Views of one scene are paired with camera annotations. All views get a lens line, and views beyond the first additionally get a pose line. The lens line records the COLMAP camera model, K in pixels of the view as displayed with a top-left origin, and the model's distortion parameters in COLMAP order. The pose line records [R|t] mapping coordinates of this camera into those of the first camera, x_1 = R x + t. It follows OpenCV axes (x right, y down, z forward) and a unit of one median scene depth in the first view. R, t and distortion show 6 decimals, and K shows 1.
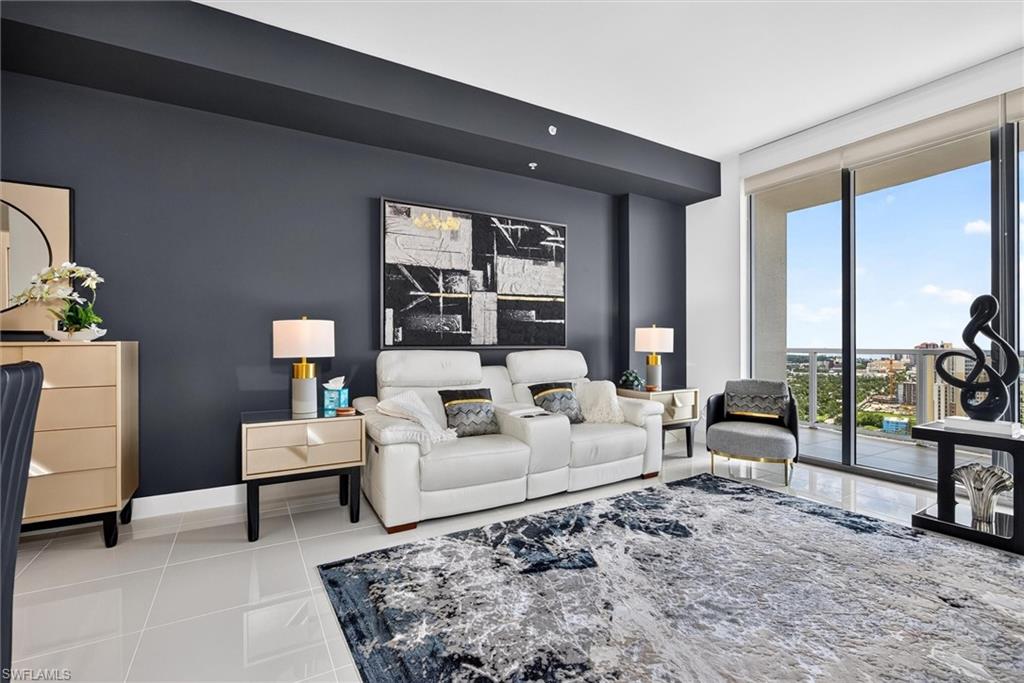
lens RADIAL K [[460.7, 0, 522.8], [0, 460.7, 344.4], [0, 0, 1]] dist [-0.025675, 0.013027]
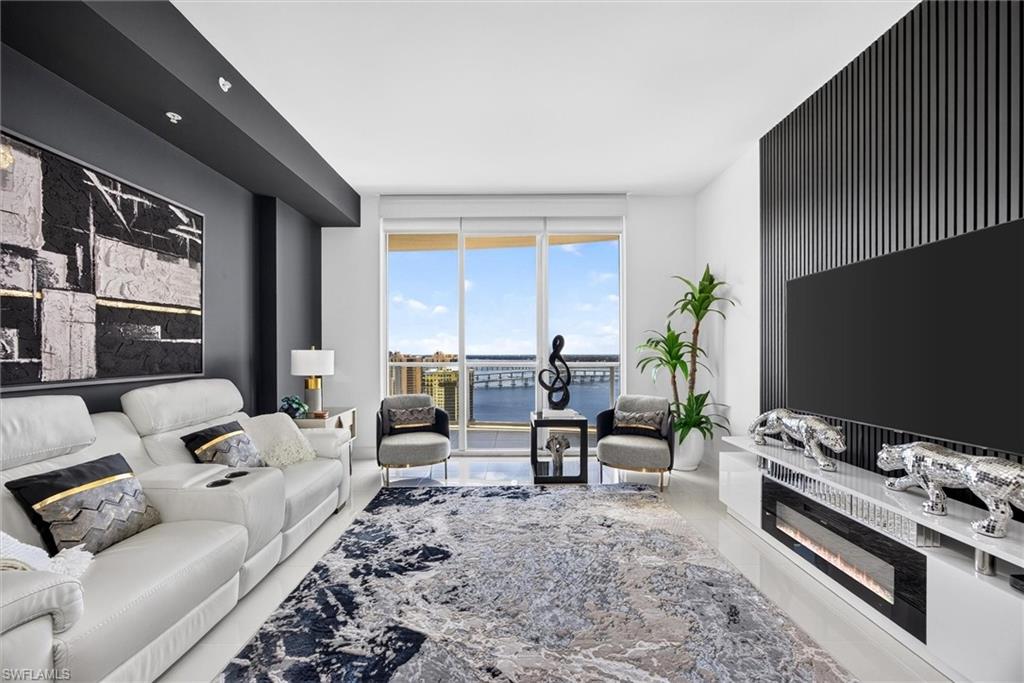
lens RADIAL K [[394.9, 0, 499.1], [0, 394.9, 353.8], [0, 0, 1]] dist [-0.000922, 0.000136]
pose [[0.534075, -0.009718, 0.845381, -0.222979], [0.010484, 0.999933, 0.004872, -0.031017], [-0.845372, 0.006261, 0.534141, 0.271127]]
